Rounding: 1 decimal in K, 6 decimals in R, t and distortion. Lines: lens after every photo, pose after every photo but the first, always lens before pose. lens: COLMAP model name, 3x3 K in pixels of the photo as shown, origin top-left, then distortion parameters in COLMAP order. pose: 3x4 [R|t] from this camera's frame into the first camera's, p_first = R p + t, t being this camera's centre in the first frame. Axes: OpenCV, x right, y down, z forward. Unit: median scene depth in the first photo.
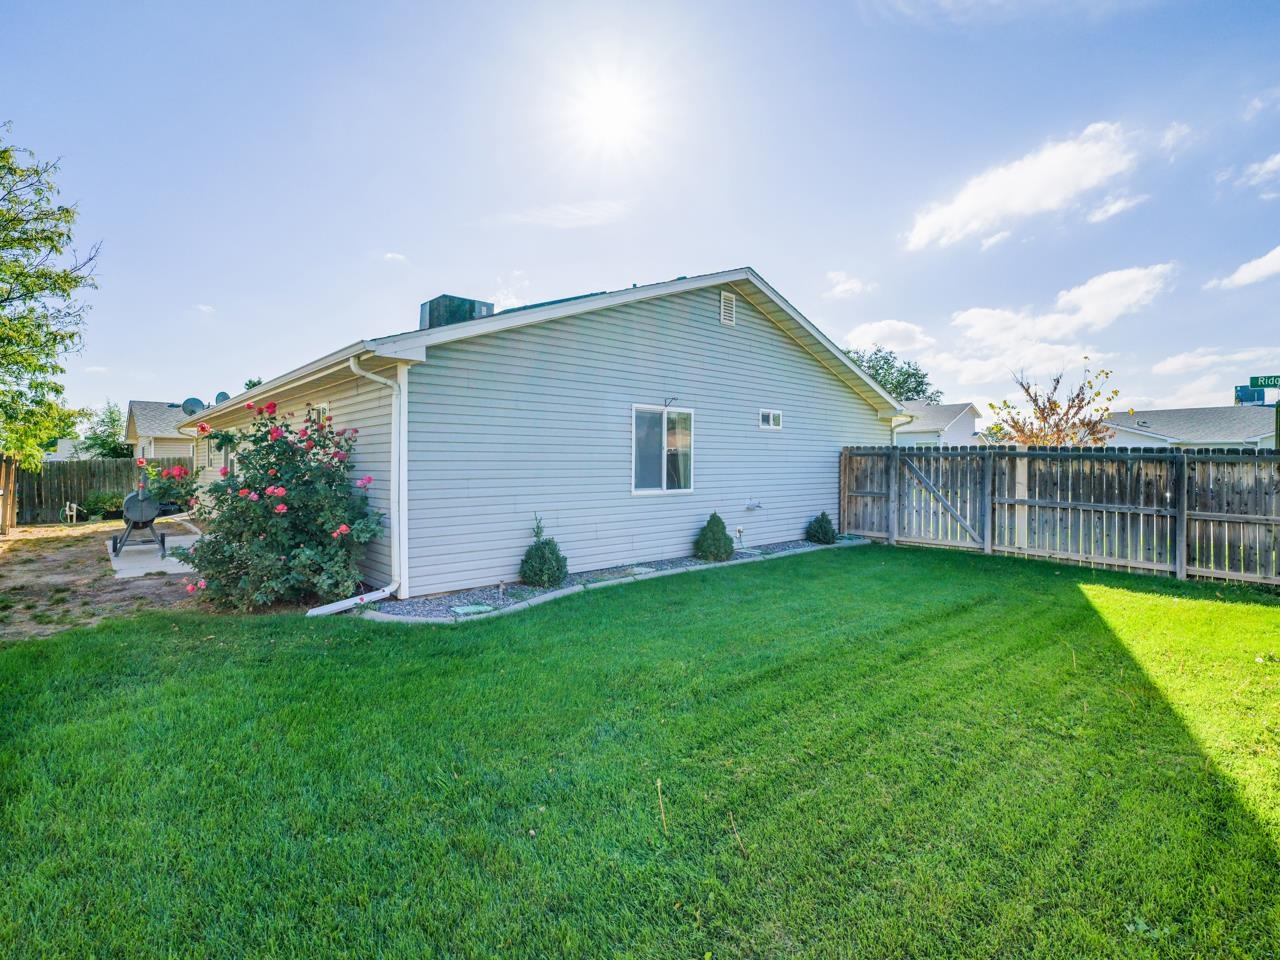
lens RADIAL K [[574.9, 0, 641.6], [0, 574.9, 476.2], [0, 0, 1]] dist [-0.003232, -0.001131]
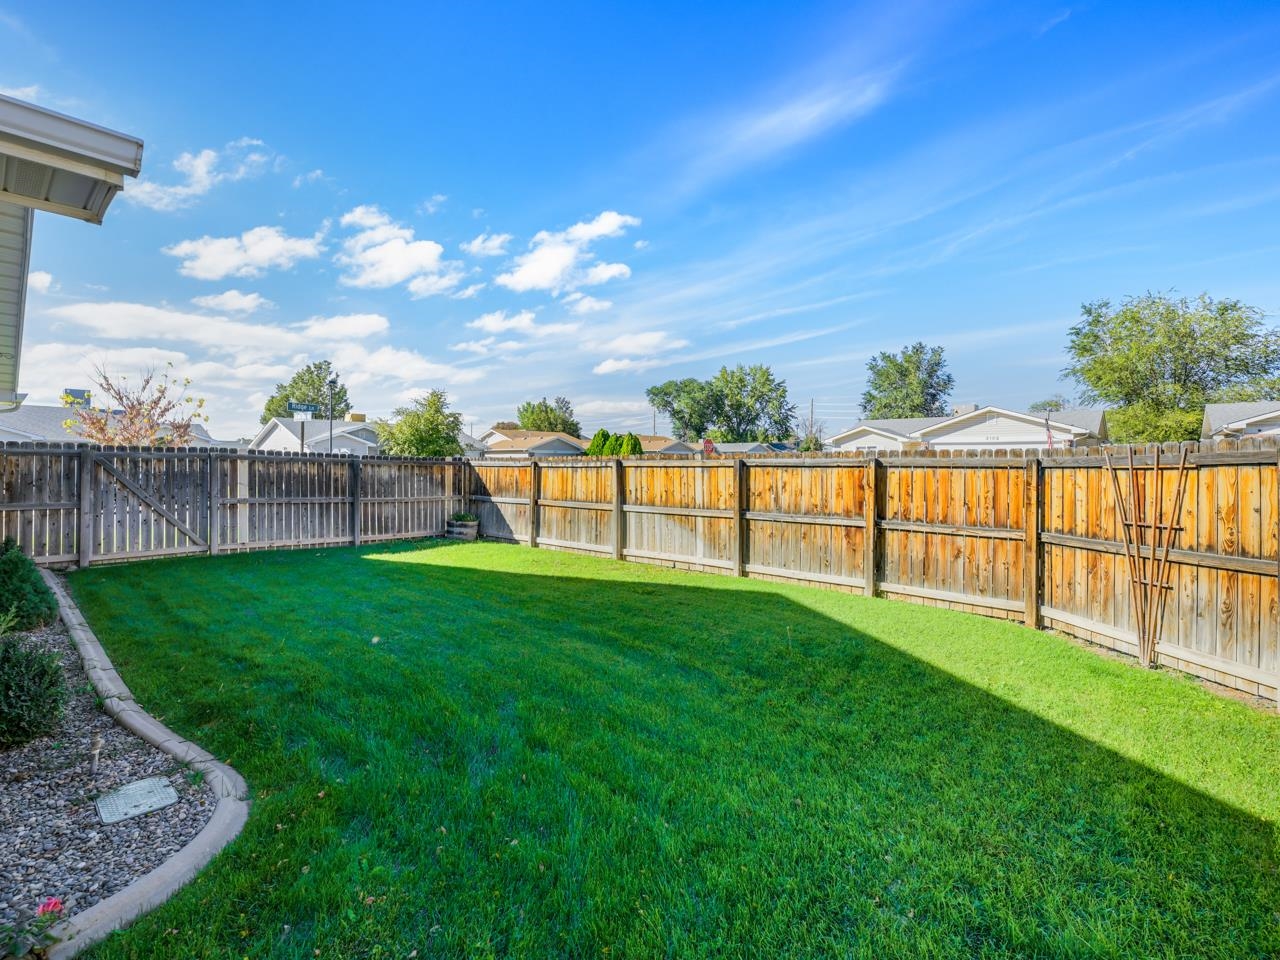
lens RADIAL K [[574.9, 0, 635.6], [0, 574.9, 475.1], [0, 0, 1]] dist [-0.003232, -0.001131]
pose [[-0.071717, -0.024452, 0.997125, -0.473892], [0.013689, 0.999581, 0.025496, -0.021379], [-0.997331, 0.015479, -0.071353, 0.341173]]
